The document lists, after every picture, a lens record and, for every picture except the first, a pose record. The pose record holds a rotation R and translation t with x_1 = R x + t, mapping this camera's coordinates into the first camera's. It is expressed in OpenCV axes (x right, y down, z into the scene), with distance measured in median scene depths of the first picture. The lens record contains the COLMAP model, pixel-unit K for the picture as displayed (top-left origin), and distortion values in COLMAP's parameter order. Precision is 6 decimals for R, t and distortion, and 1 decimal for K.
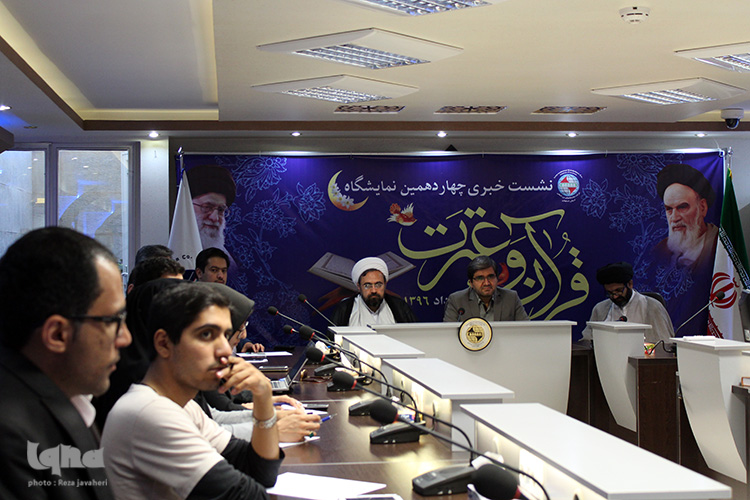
lens RADIAL K [[1183.7, 0, 375.2], [0, 1183.7, 235.2], [0, 0, 1]] dist [-0.016176, 0.000000]
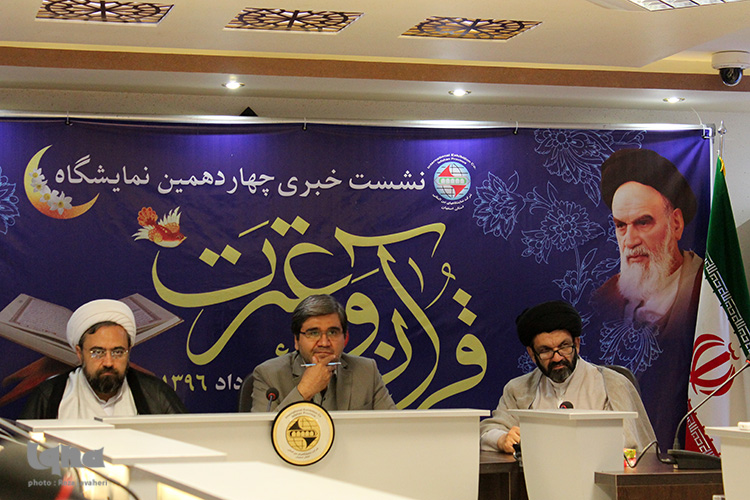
lens RADIAL K [[1714.7, 0, 378.4], [0, 1714.7, 233.8], [0, 0, 1]] dist [0.067638, 0.000000]
pose [[0.987457, 0.012404, 0.157403, -0.002904], [-0.004132, 0.998598, -0.052772, 0.027720], [-0.157837, 0.051460, 0.986123, 0.187983]]
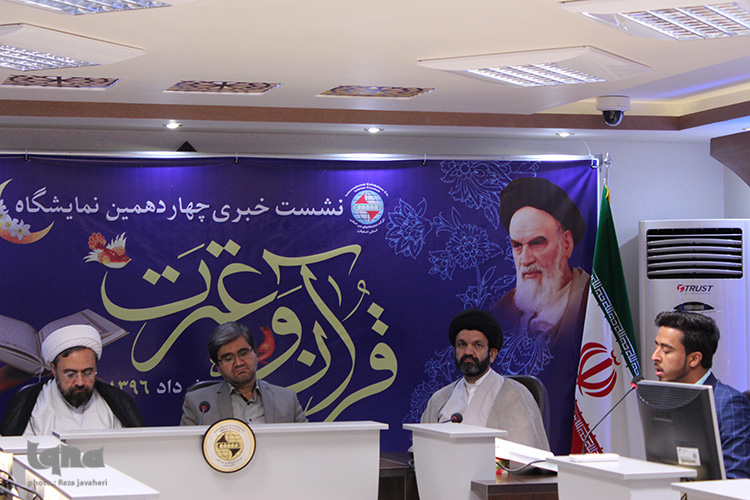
lens RADIAL K [[1731.0, 0, 349.4], [0, 1731.0, 224.4], [0, 0, 1]] dist [0.089587, 0.000000]
pose [[0.985422, 0.011967, 0.169707, -0.007509], [-0.007237, 0.999569, -0.028463, -0.005966], [-0.169974, 0.026819, 0.985084, 0.067197]]
